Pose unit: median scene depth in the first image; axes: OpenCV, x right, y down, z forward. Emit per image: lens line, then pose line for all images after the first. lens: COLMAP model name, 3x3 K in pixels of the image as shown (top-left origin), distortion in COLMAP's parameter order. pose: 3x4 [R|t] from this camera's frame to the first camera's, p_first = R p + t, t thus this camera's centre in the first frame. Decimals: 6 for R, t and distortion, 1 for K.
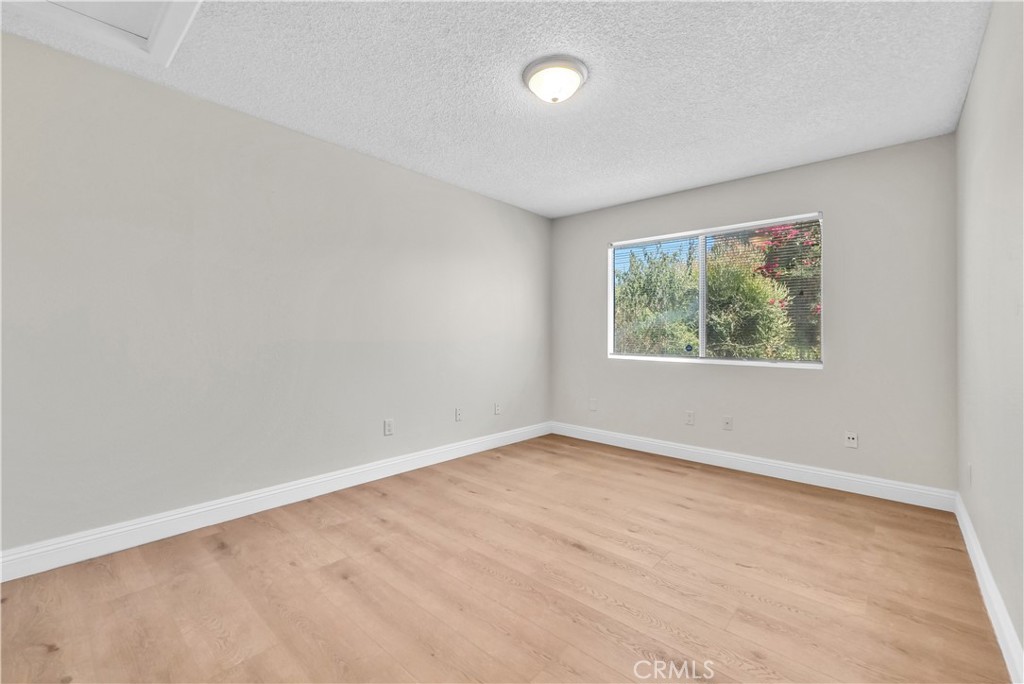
lens RADIAL K [[420.6, 0, 513.8], [0, 420.6, 336.3], [0, 0, 1]] dist [0.008338, -0.001281]
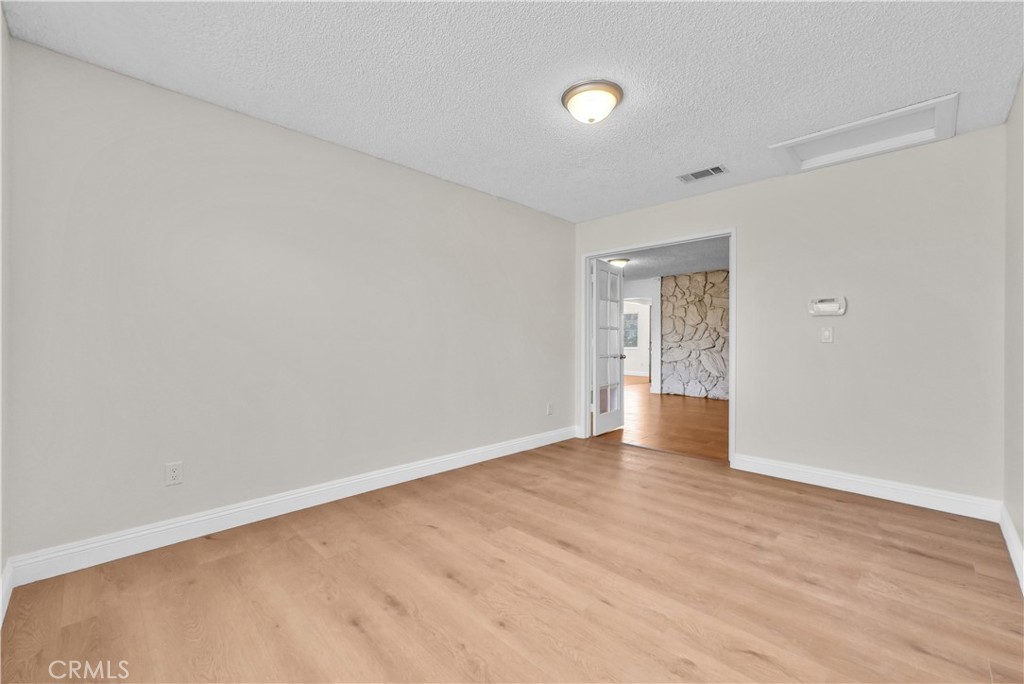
lens RADIAL K [[420.6, 0, 511.9], [0, 420.6, 336.7], [0, 0, 1]] dist [0.008338, -0.001281]
pose [[-0.997789, -0.014164, 0.064929, 0.227732], [-0.014346, 0.999894, -0.002331, -0.008636], [-0.064889, -0.003257, -0.997887, 2.077519]]
